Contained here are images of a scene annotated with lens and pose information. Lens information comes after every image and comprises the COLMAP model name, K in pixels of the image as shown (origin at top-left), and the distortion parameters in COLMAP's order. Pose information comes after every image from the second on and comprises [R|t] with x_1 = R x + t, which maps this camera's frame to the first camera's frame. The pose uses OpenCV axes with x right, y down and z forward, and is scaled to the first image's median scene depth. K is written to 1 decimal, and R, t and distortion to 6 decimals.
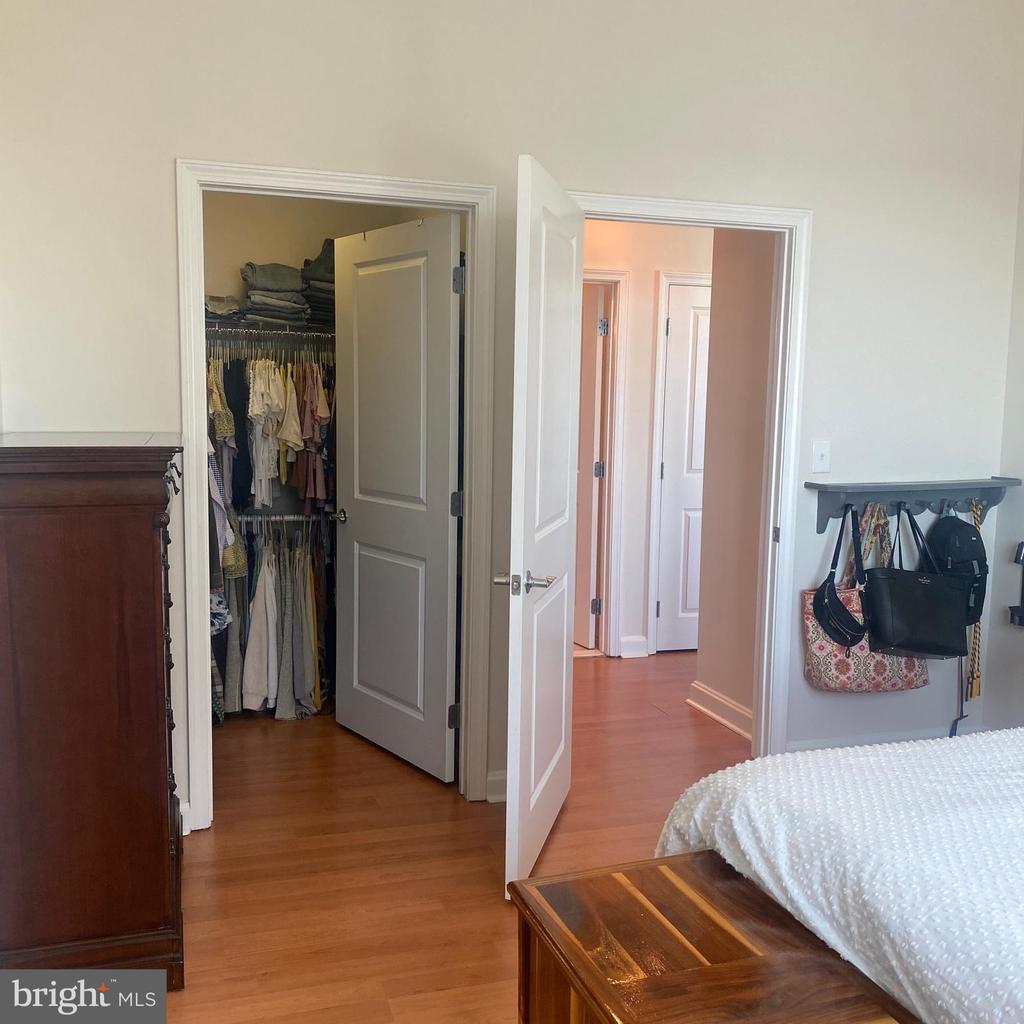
lens RADIAL K [[1051.8, 0, 512.0], [0, 1051.8, 512.0], [0, 0, 1]] dist [0.021370, 0.001381]
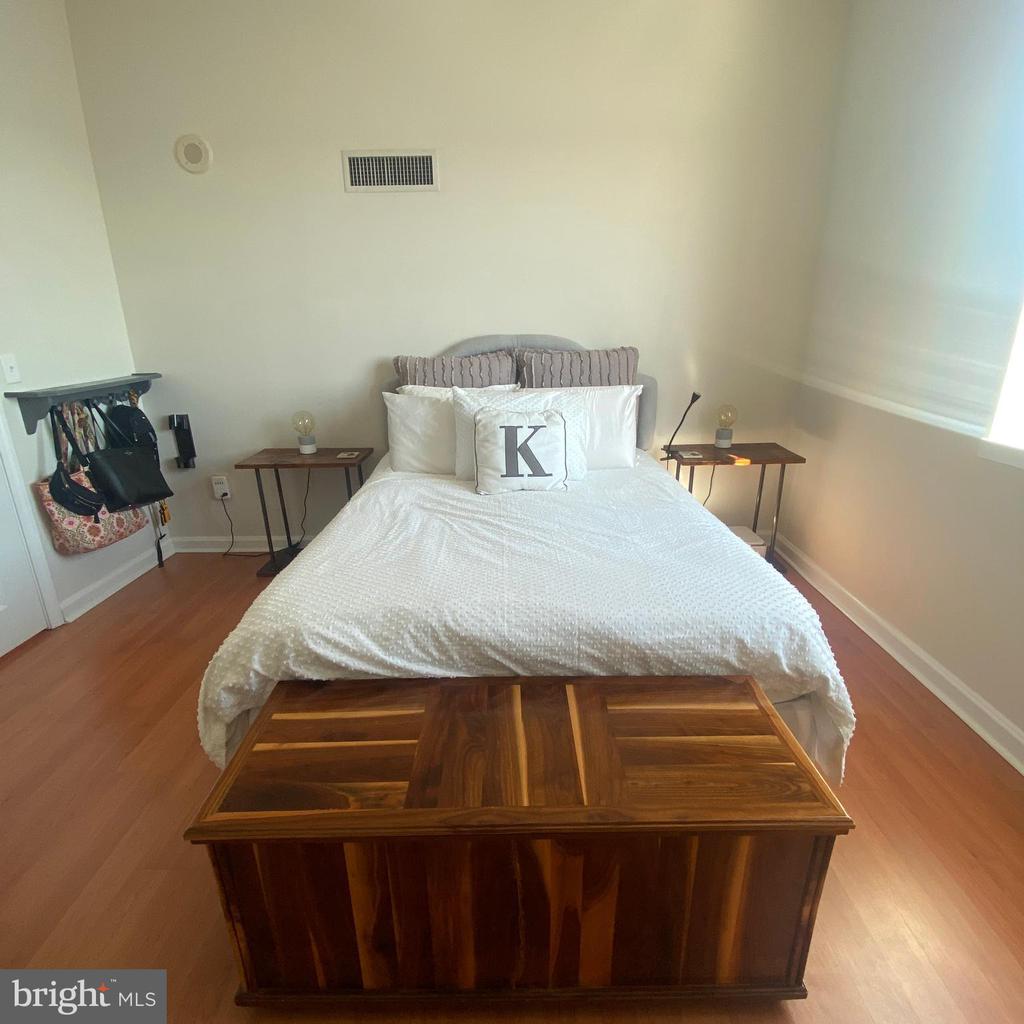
lens RADIAL K [[551.2, 0, 510.9], [0, 551.2, 505.9], [0, 0, 1]] dist [0.055385, -0.051876]
pose [[0.313467, -0.306748, 0.898690, -0.138564], [0.118854, 0.951621, 0.283358, -0.018113], [-0.942132, 0.017989, 0.334760, 0.279491]]
